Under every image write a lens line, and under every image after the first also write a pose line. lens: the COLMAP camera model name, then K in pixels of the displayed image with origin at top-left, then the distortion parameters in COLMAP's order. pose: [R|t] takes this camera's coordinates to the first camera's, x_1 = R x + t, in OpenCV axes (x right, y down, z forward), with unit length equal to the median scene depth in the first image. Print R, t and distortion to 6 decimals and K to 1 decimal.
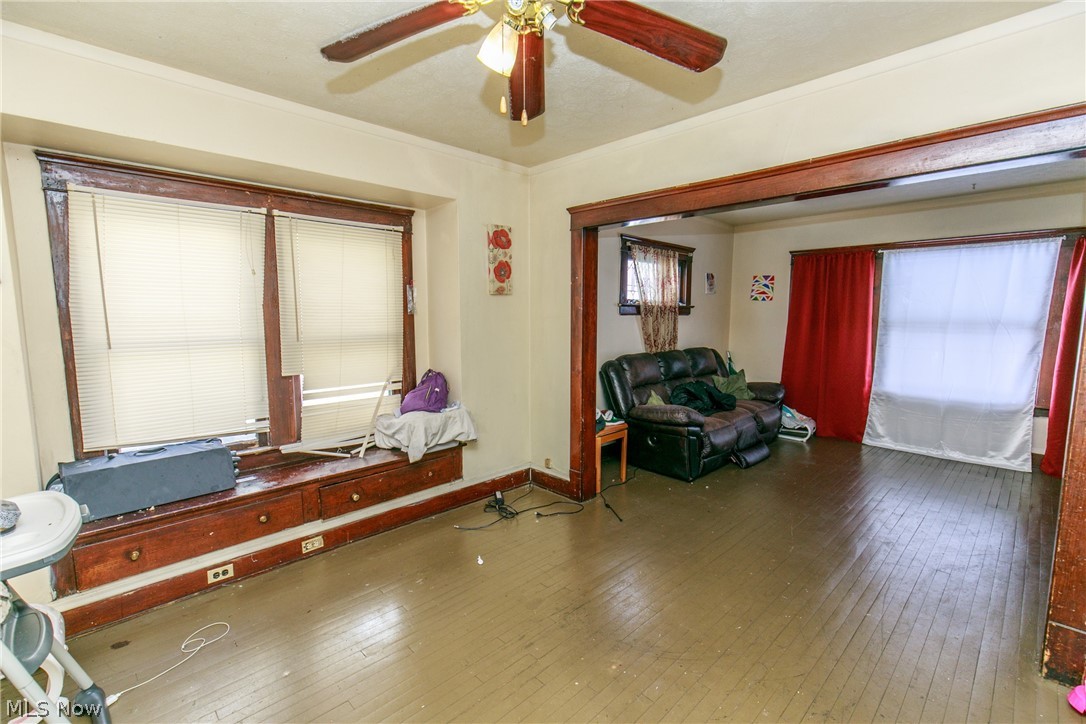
lens RADIAL K [[484.6, 0, 537.4], [0, 484.6, 366.0], [0, 0, 1]] dist [0.002826, 0.000764]
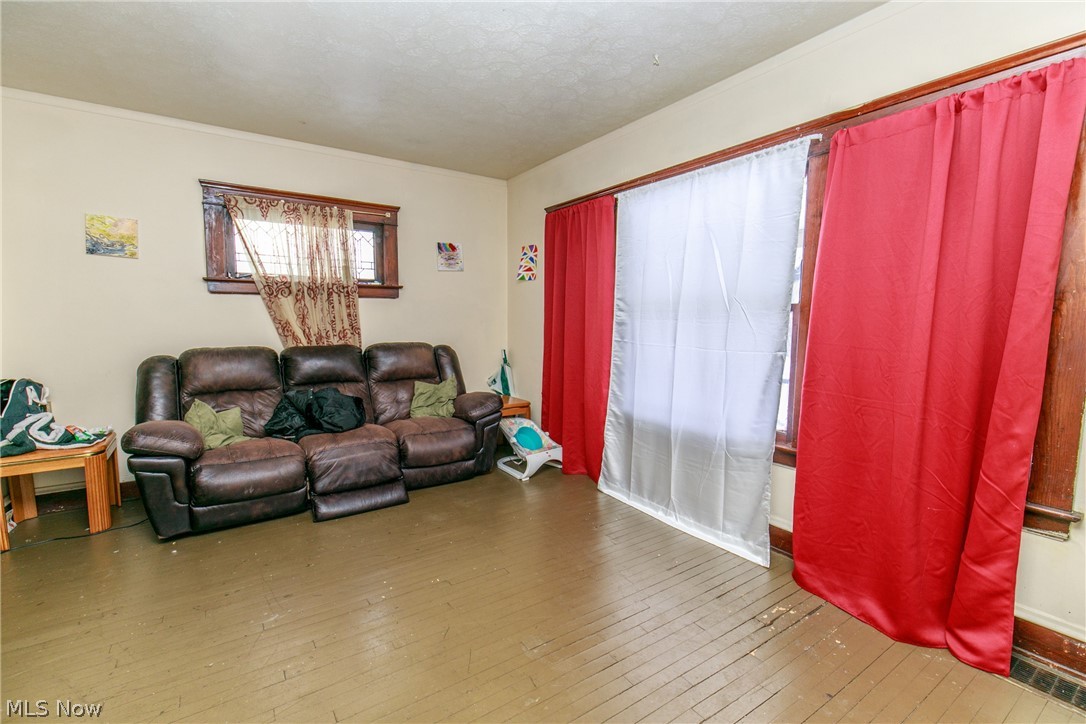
lens RADIAL K [[484.6, 0, 546.8], [0, 484.6, 365.2], [0, 0, 1]] dist [0.002826, 0.000764]
pose [[0.984400, 0.016899, -0.175132, 0.688667], [-0.019706, 0.999704, -0.014301, 0.002353], [0.174838, 0.017529, 0.984441, 0.326702]]
